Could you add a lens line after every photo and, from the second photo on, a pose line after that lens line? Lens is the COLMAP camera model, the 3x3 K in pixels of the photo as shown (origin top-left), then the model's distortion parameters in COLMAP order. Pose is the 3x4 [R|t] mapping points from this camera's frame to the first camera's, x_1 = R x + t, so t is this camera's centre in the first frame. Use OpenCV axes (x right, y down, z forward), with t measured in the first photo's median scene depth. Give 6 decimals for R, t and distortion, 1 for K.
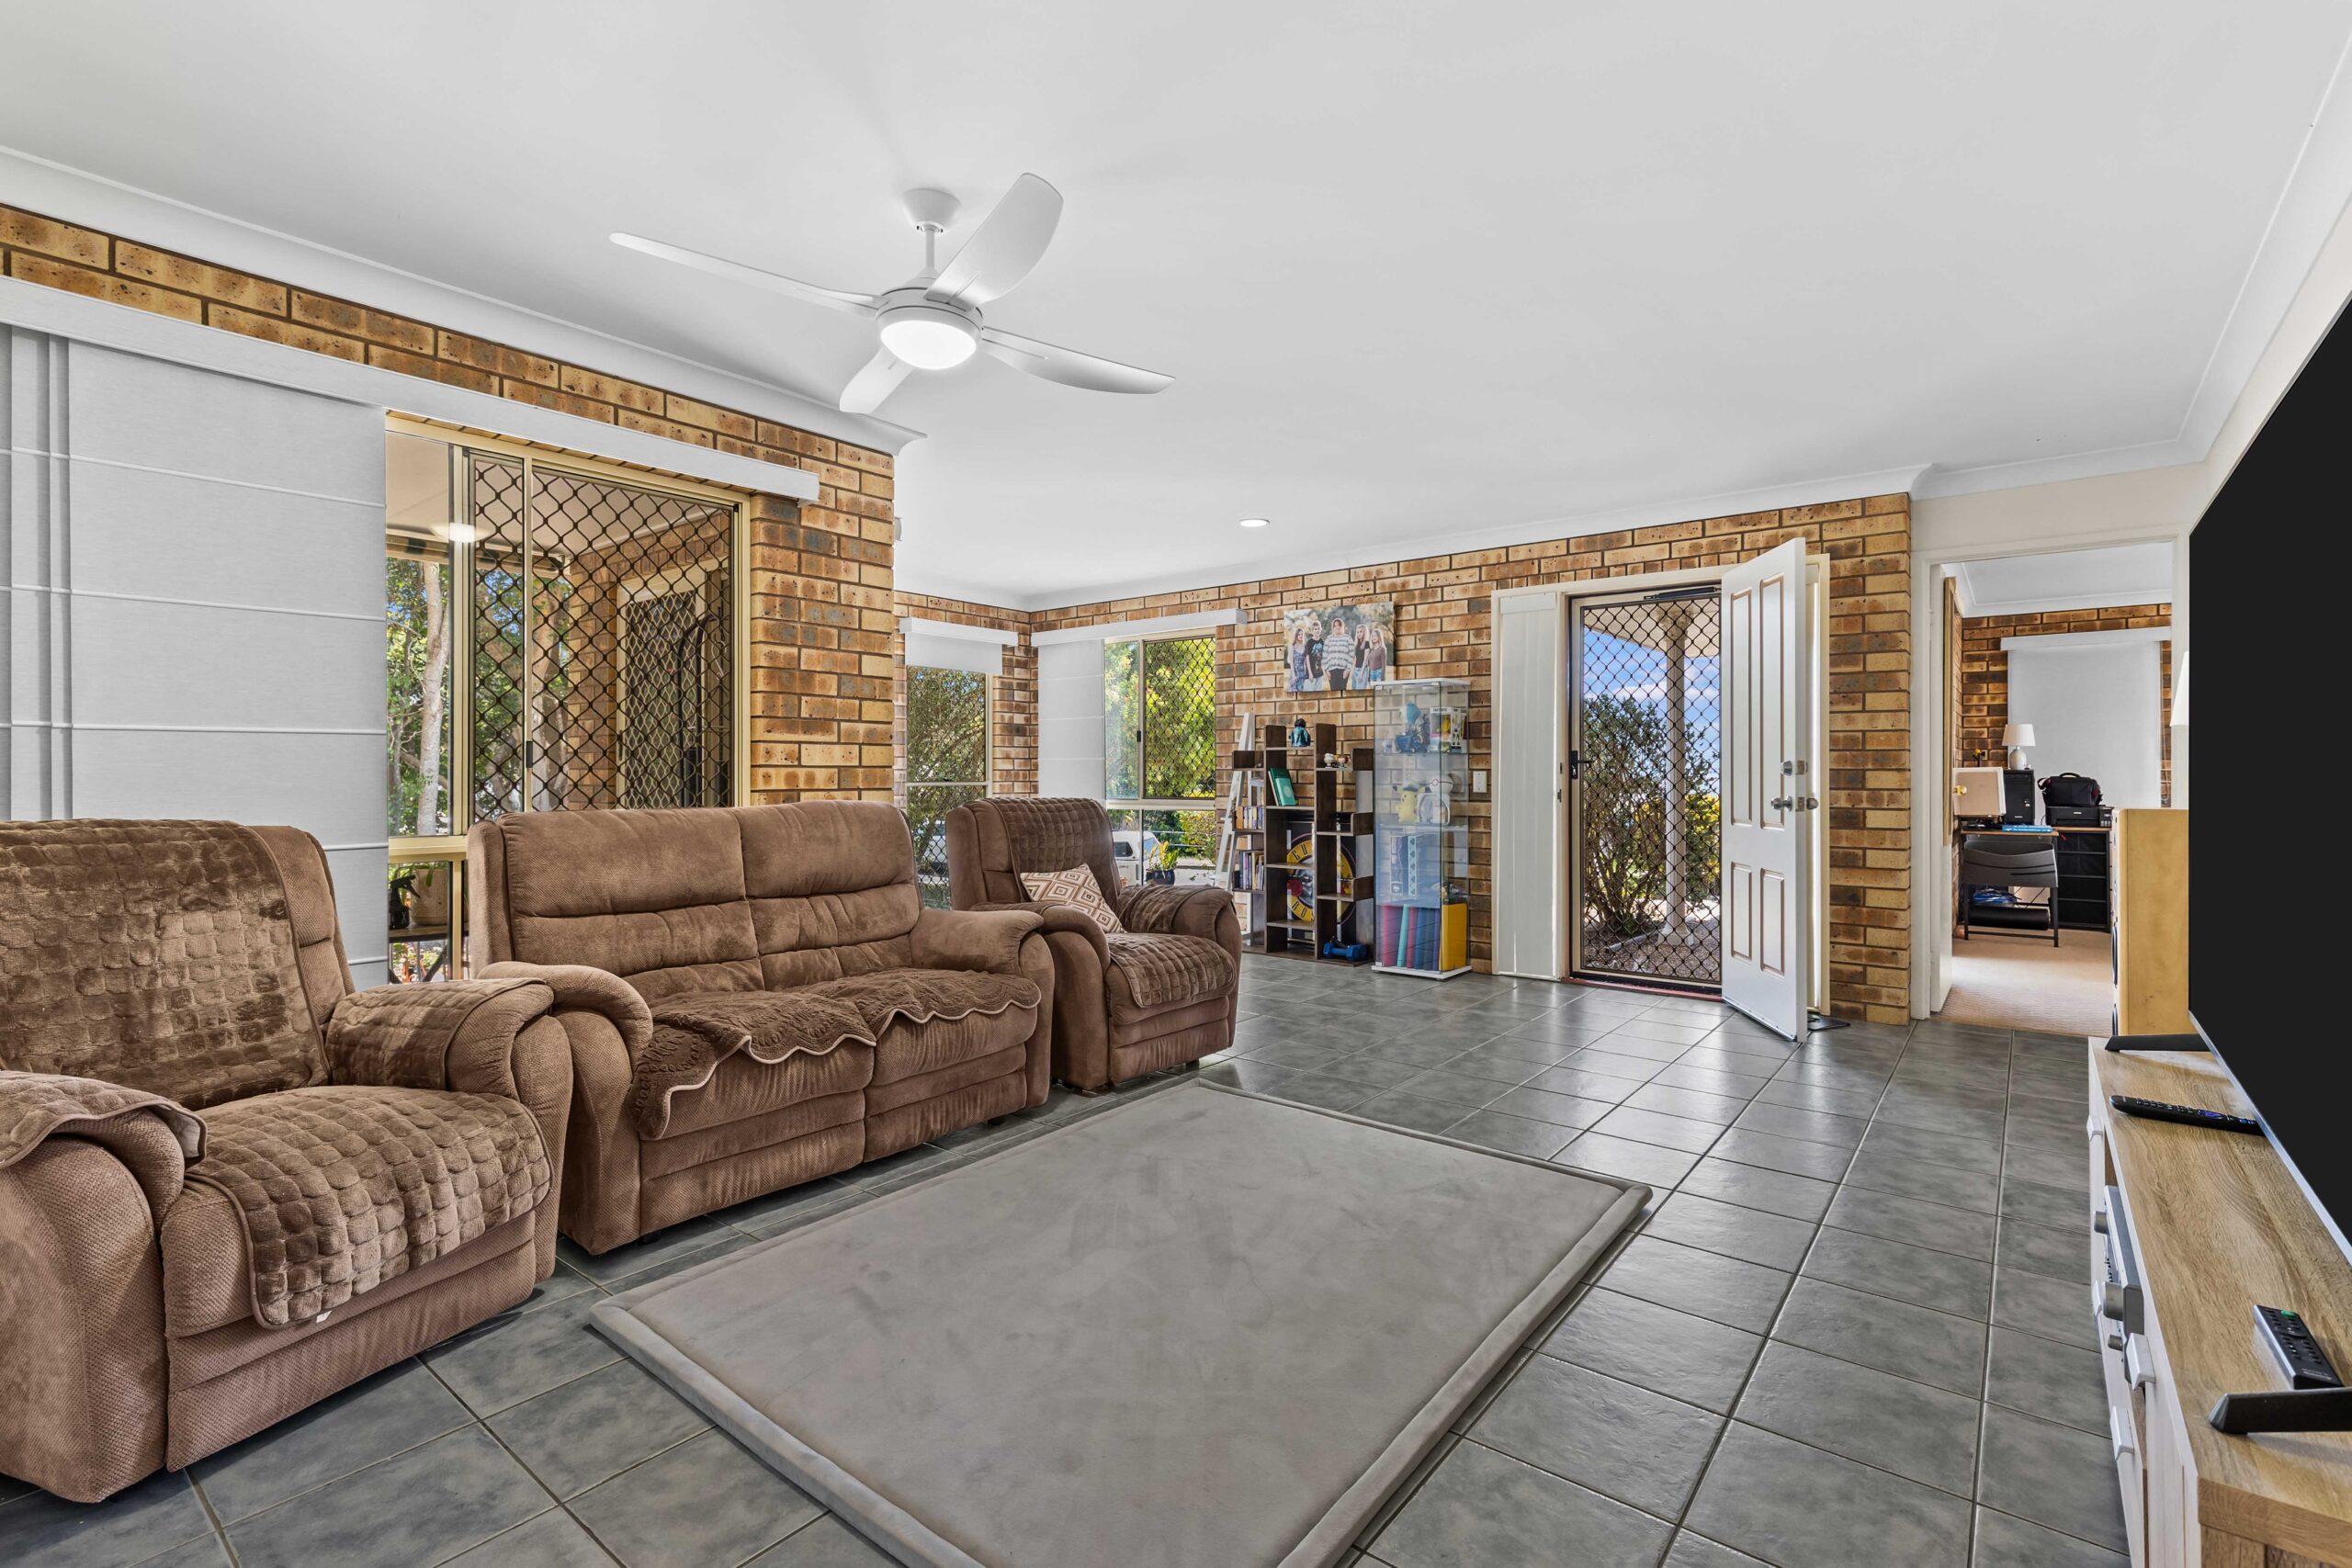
lens RADIAL K [[1075.6, 0, 1189.2], [0, 1075.6, 773.8], [0, 0, 1]] dist [0.003424, -0.002146]
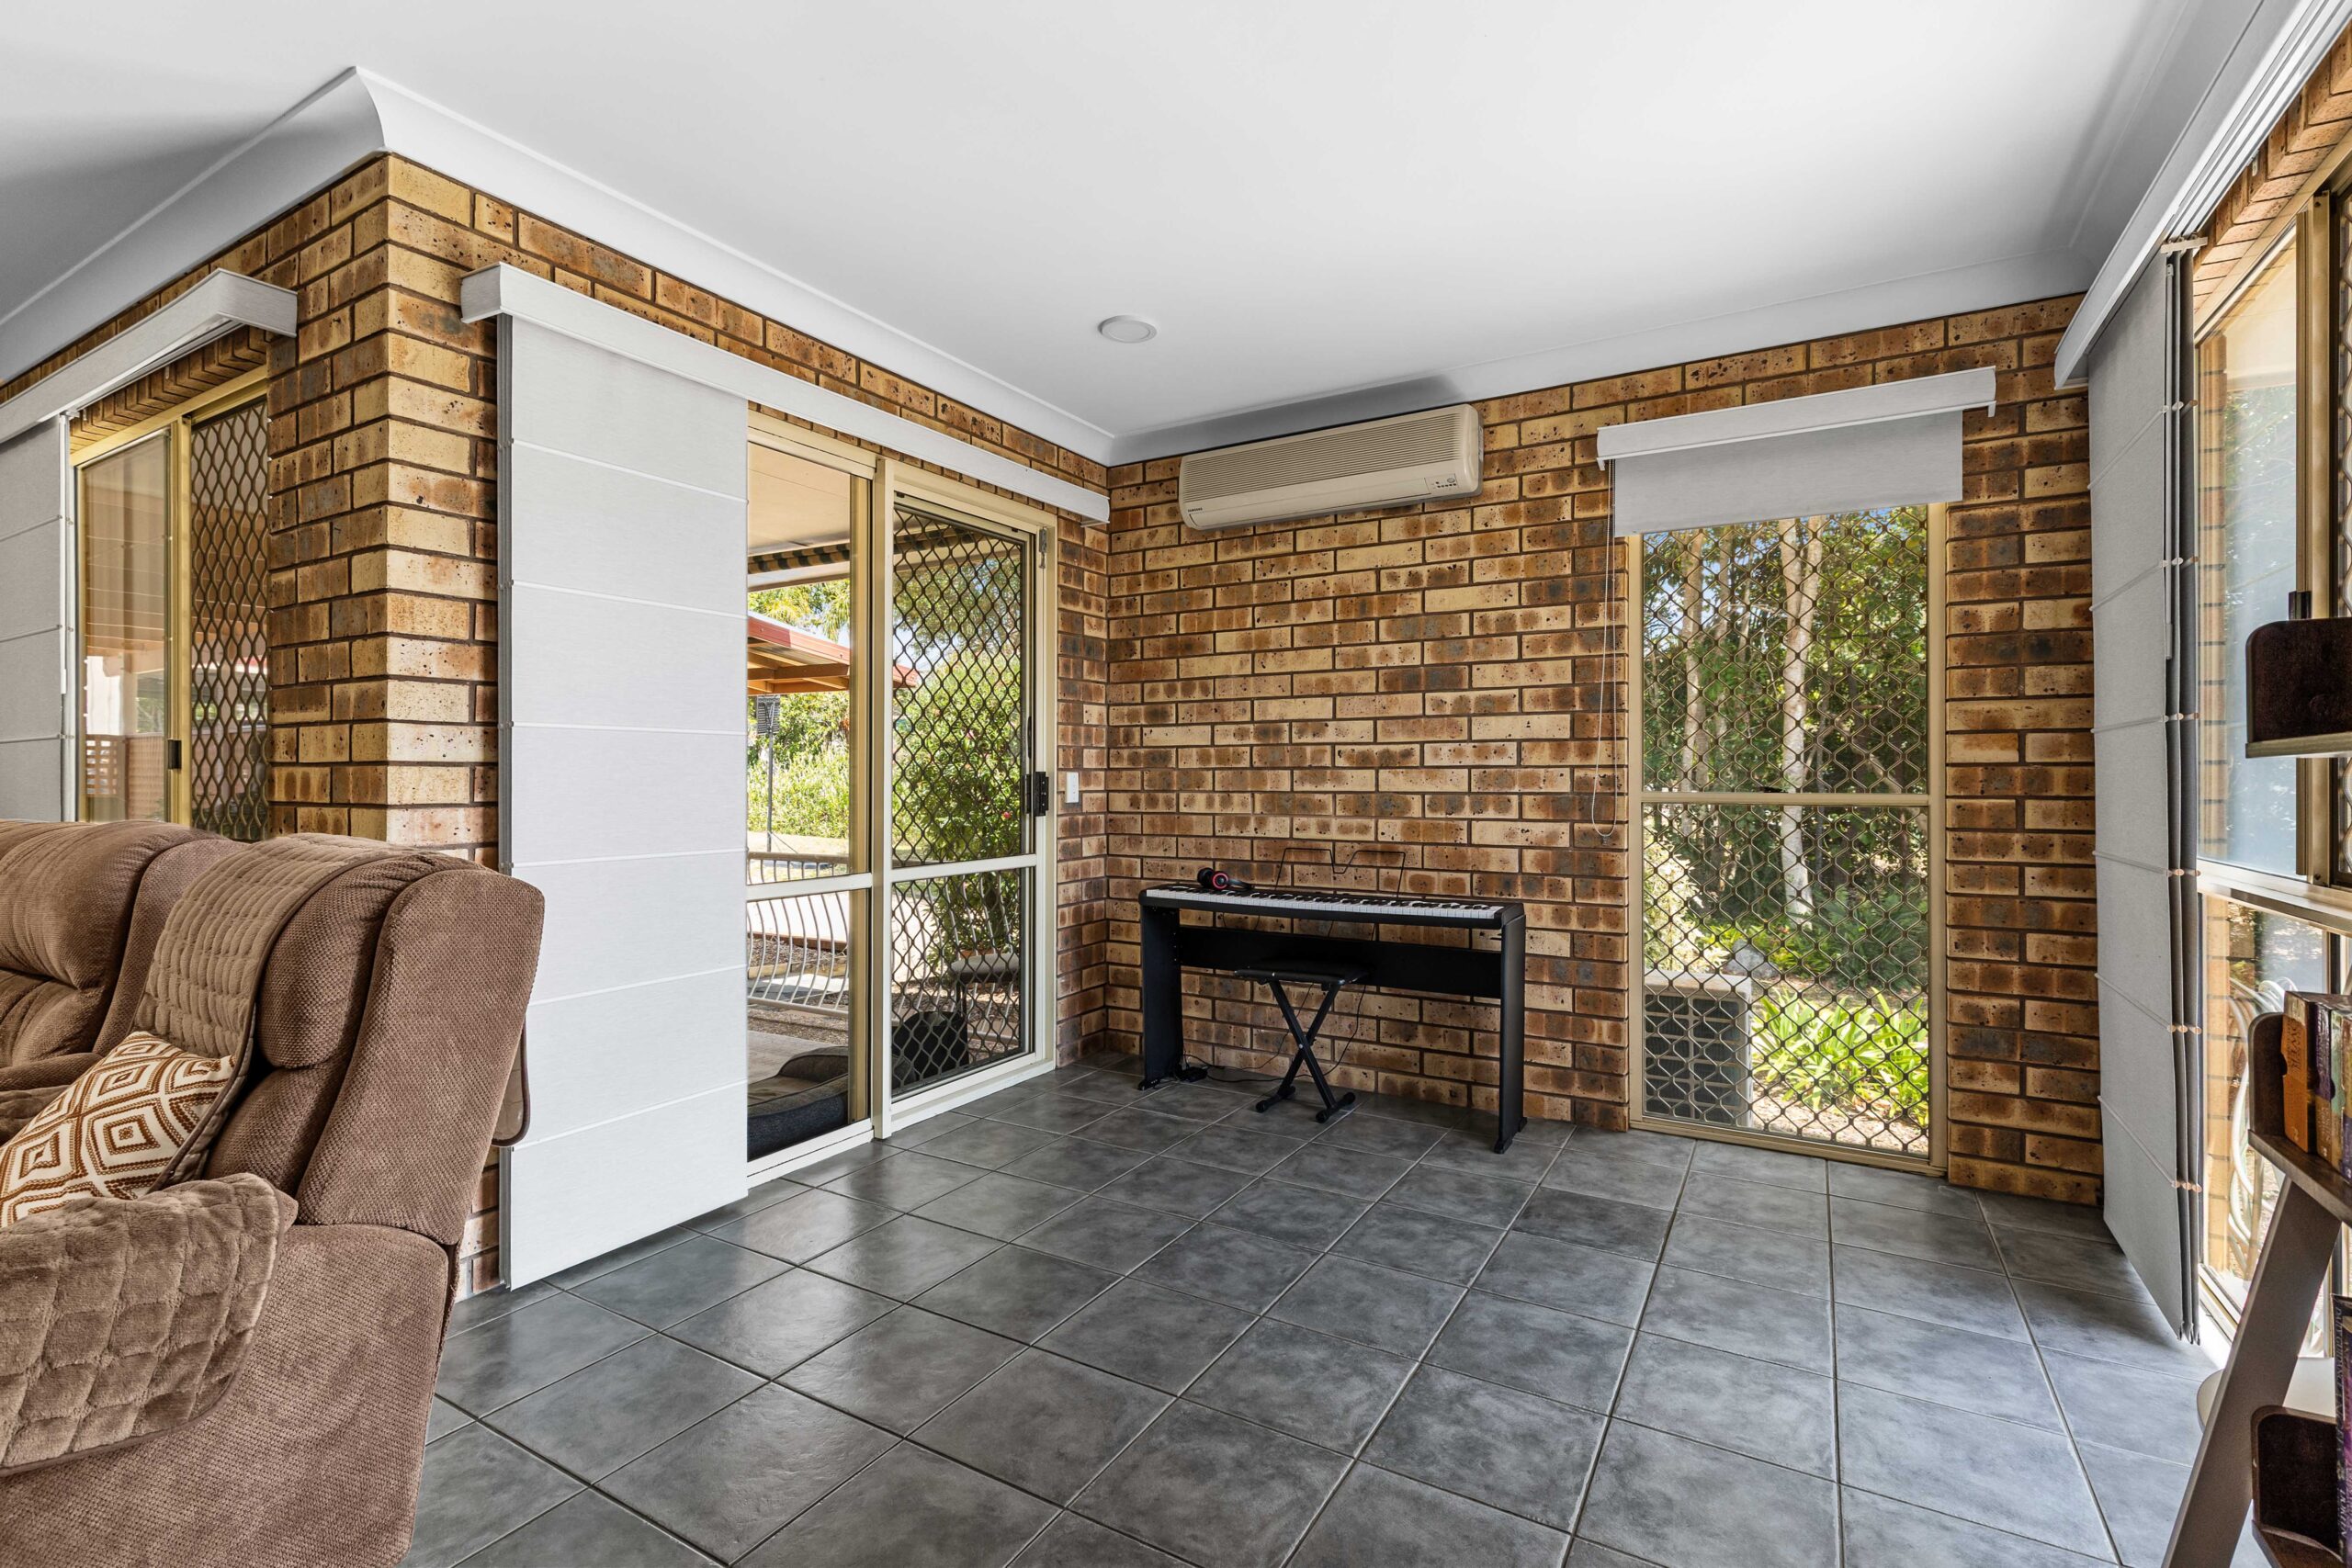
lens RADIAL K [[1075.6, 0, 1184.6], [0, 1075.6, 774.9], [0, 0, 1]] dist [0.003424, -0.002146]
pose [[0.125131, -0.000935, -0.992140, 0.296281], [0.000413, 1.000000, -0.000890, -0.000109], [0.992140, -0.000298, 0.125131, 1.395841]]
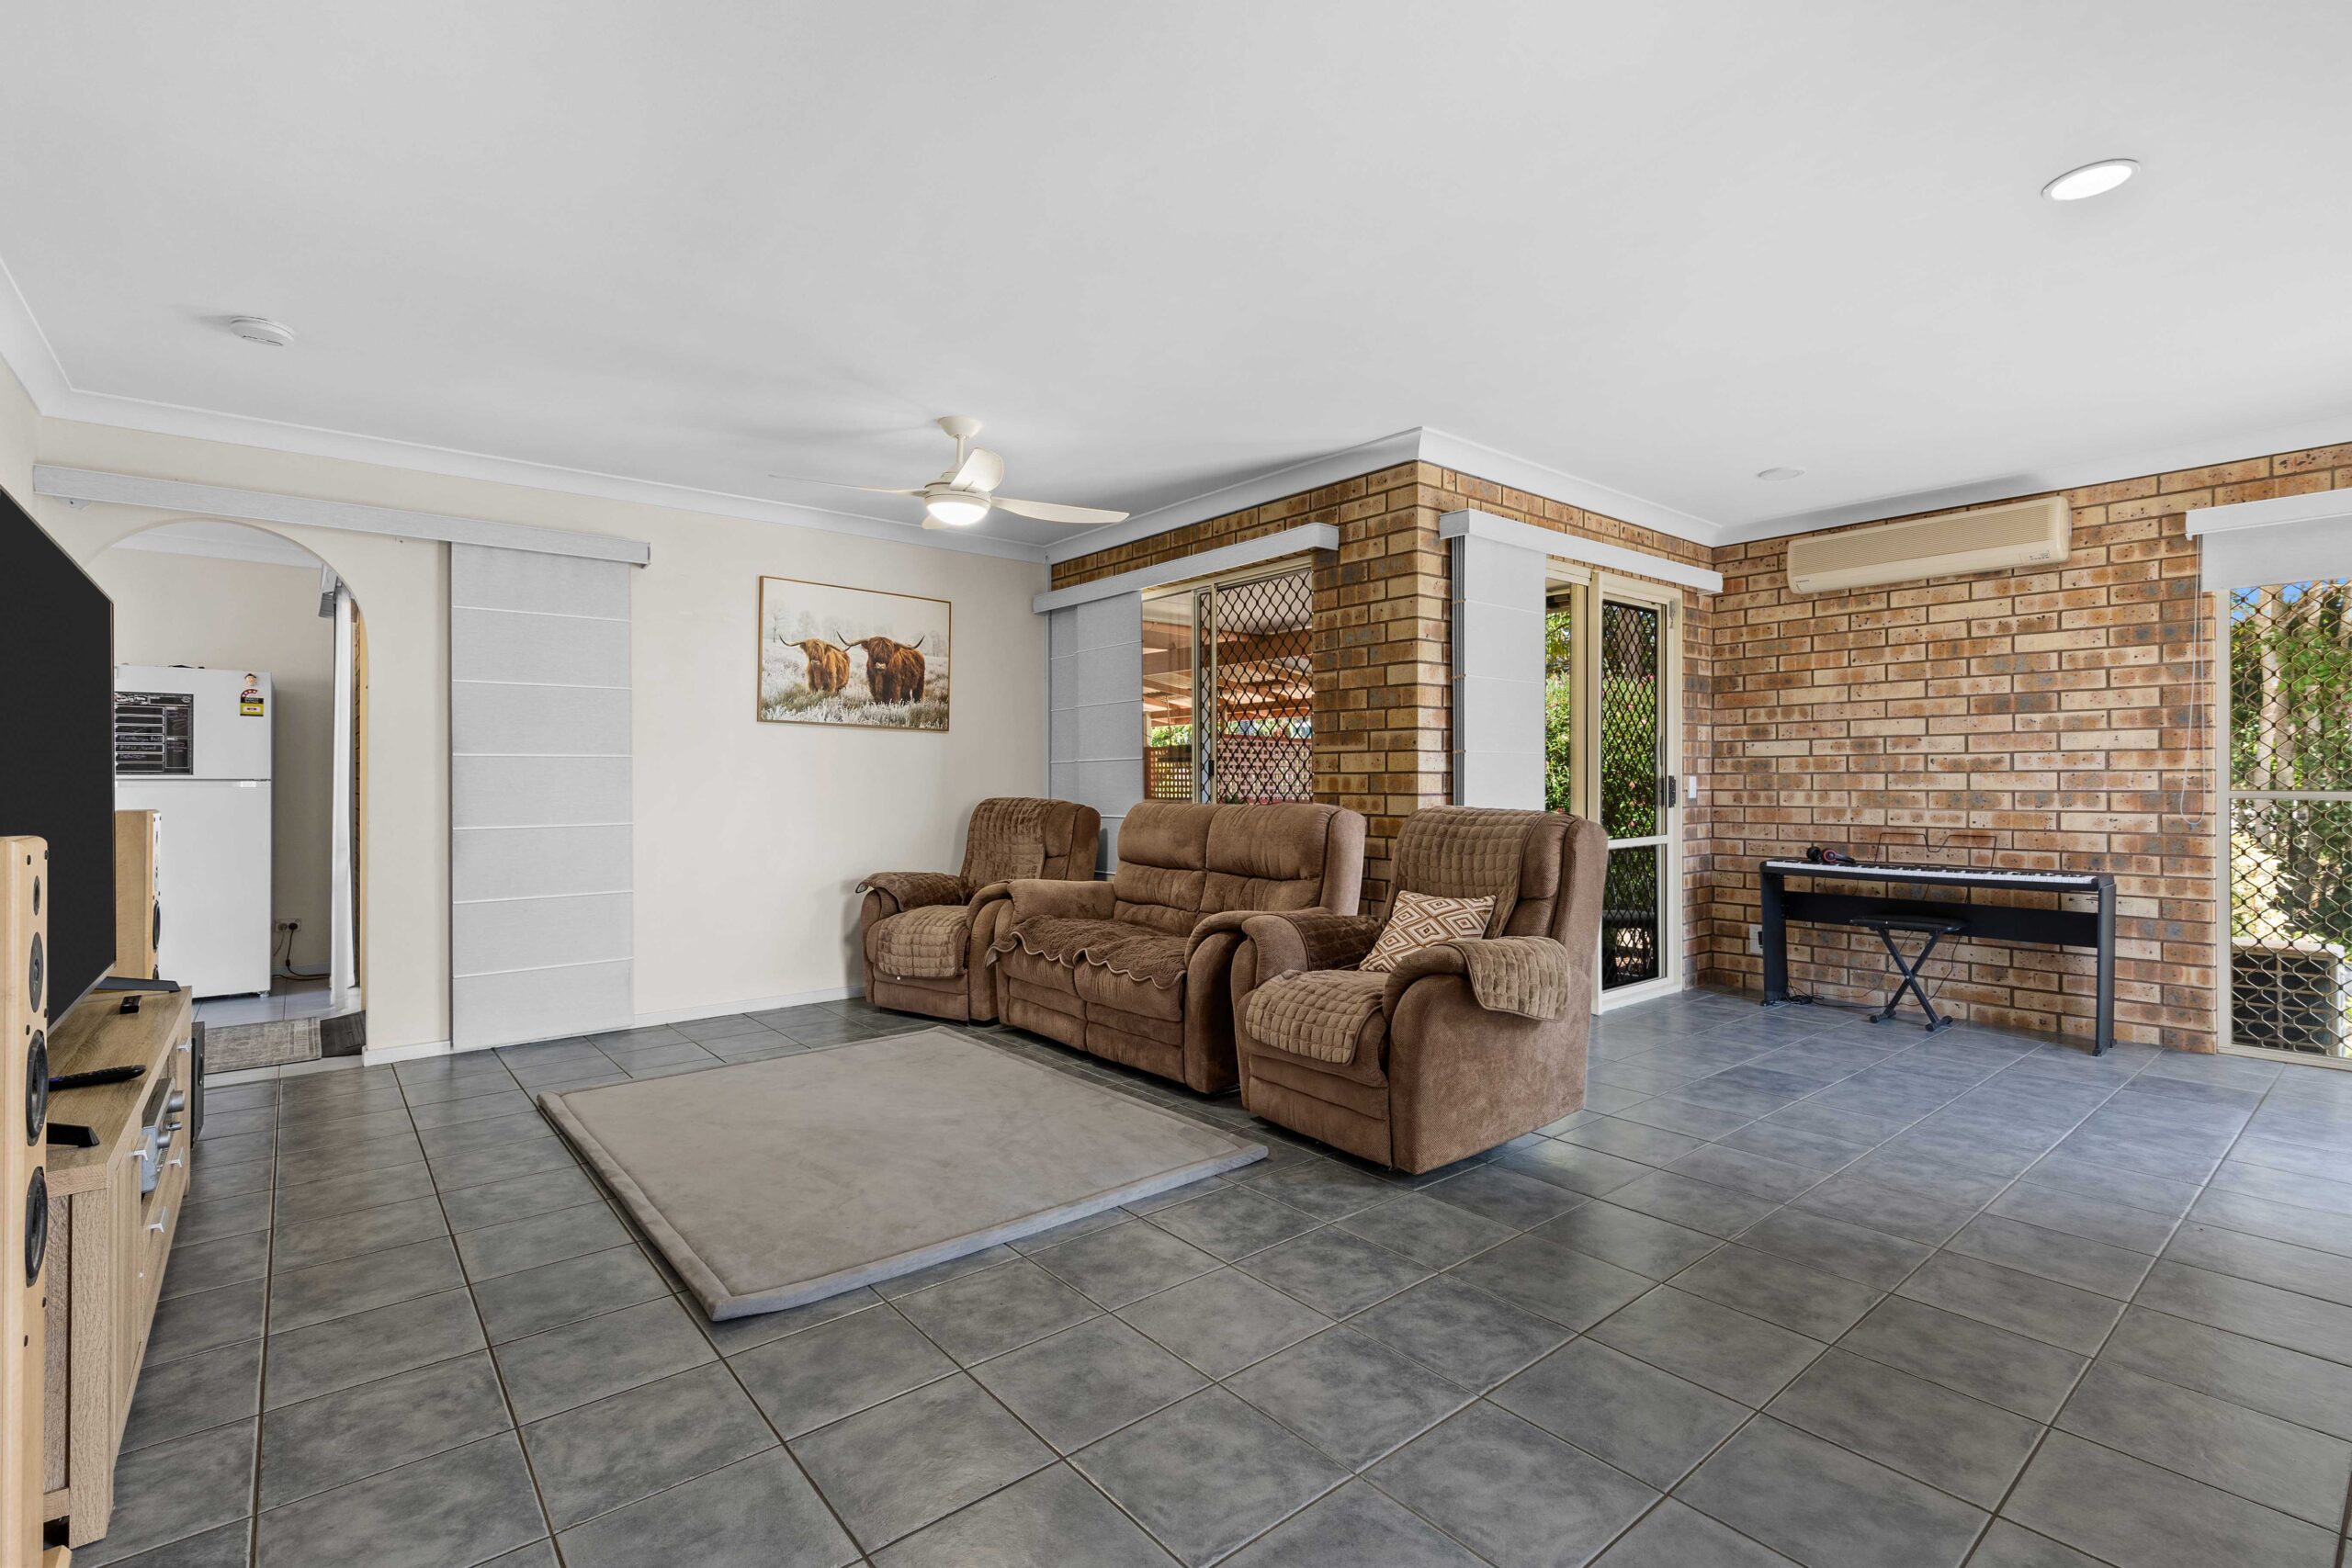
lens RADIAL K [[1075.6, 0, 1170.7], [0, 1075.6, 780.0], [0, 0, 1]] dist [0.003424, -0.002146]
pose [[-0.225557, -0.000272, -0.974230, 0.794221], [0.002340, 0.999997, -0.000821, 0.001072], [0.974227, -0.002465, -0.225556, 1.067135]]
